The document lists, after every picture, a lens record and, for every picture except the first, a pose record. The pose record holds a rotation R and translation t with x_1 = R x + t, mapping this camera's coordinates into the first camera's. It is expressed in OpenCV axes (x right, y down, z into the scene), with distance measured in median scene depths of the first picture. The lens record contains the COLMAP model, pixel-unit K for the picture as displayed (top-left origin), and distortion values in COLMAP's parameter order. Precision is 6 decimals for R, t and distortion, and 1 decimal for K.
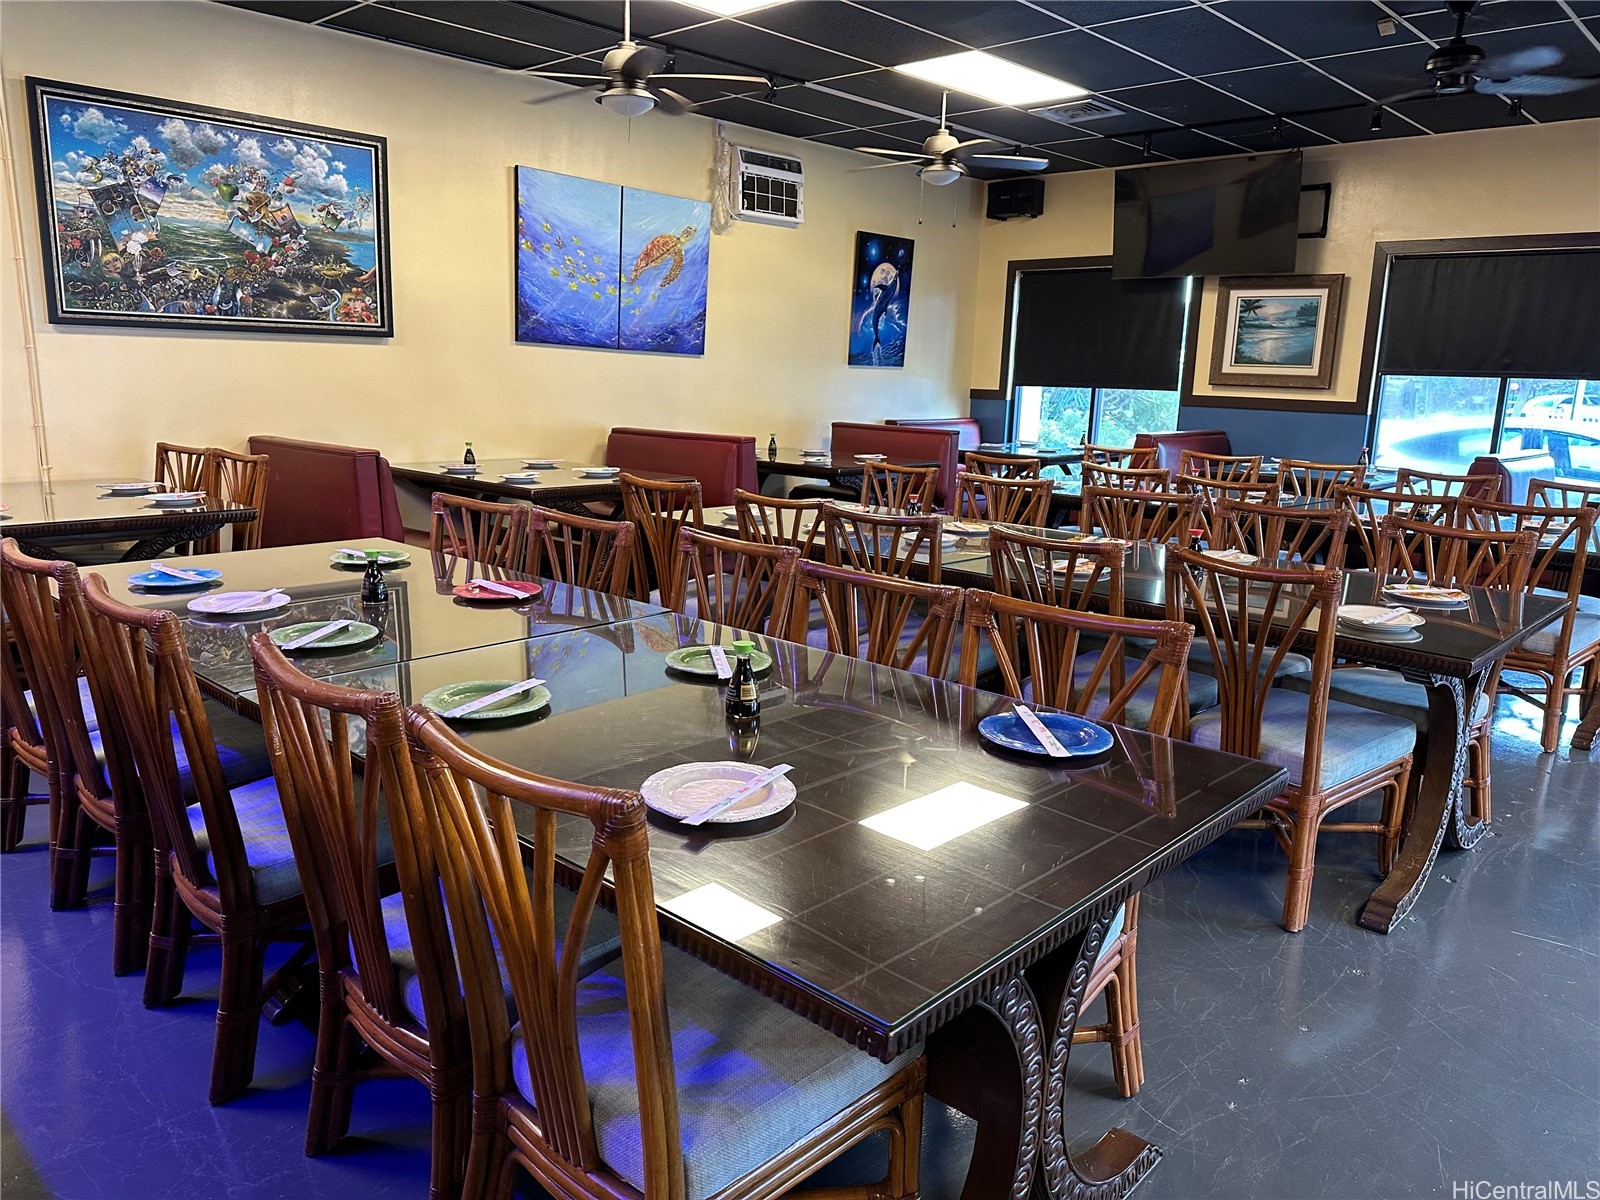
lens RADIAL K [[1119.4, 0, 800.0], [0, 1119.4, 600.0], [0, 0, 1]] dist [0.007400, -0.027238]
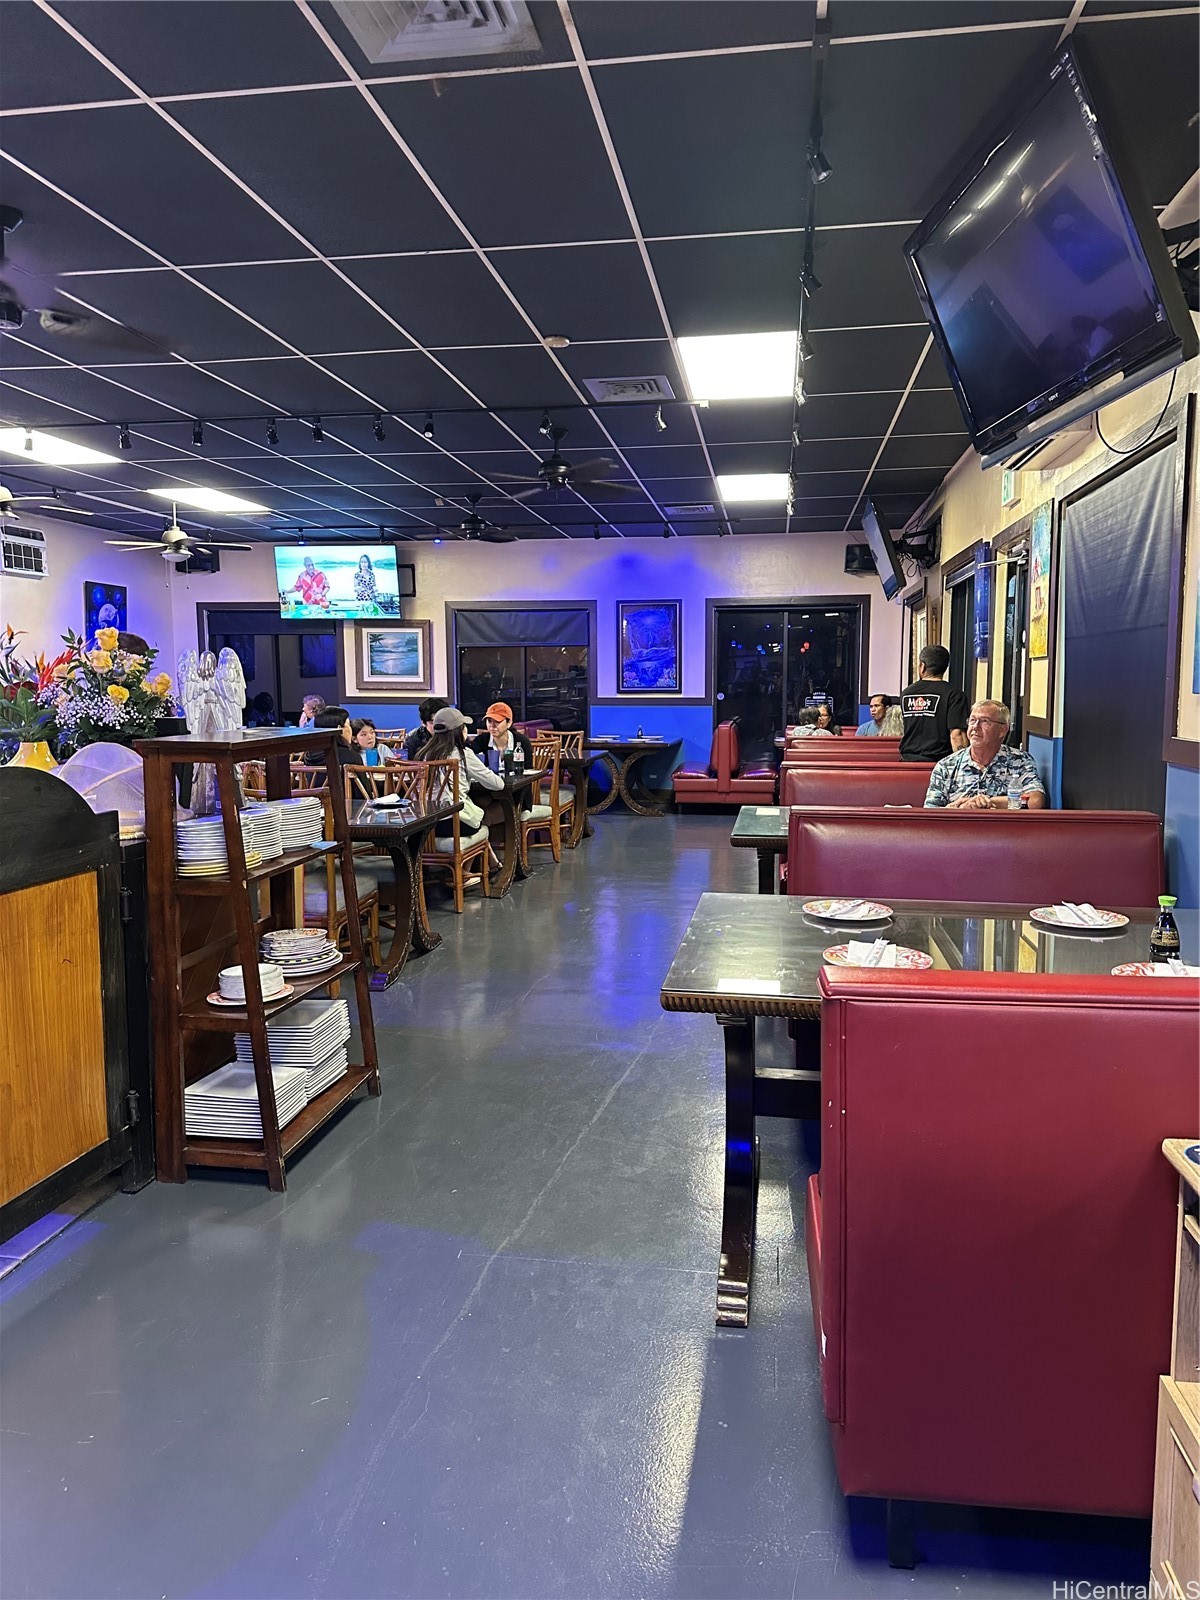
lens RADIAL K [[1119.4, 0, 600.0], [0, 1119.4, 800.0], [0, 0, 1]] dist [0.007400, -0.027238]
pose [[0.826043, -0.083553, 0.557379, -0.311645], [0.134494, 0.989602, -0.050978, 0.109647], [-0.547324, 0.117074, 0.828692, -0.592404]]
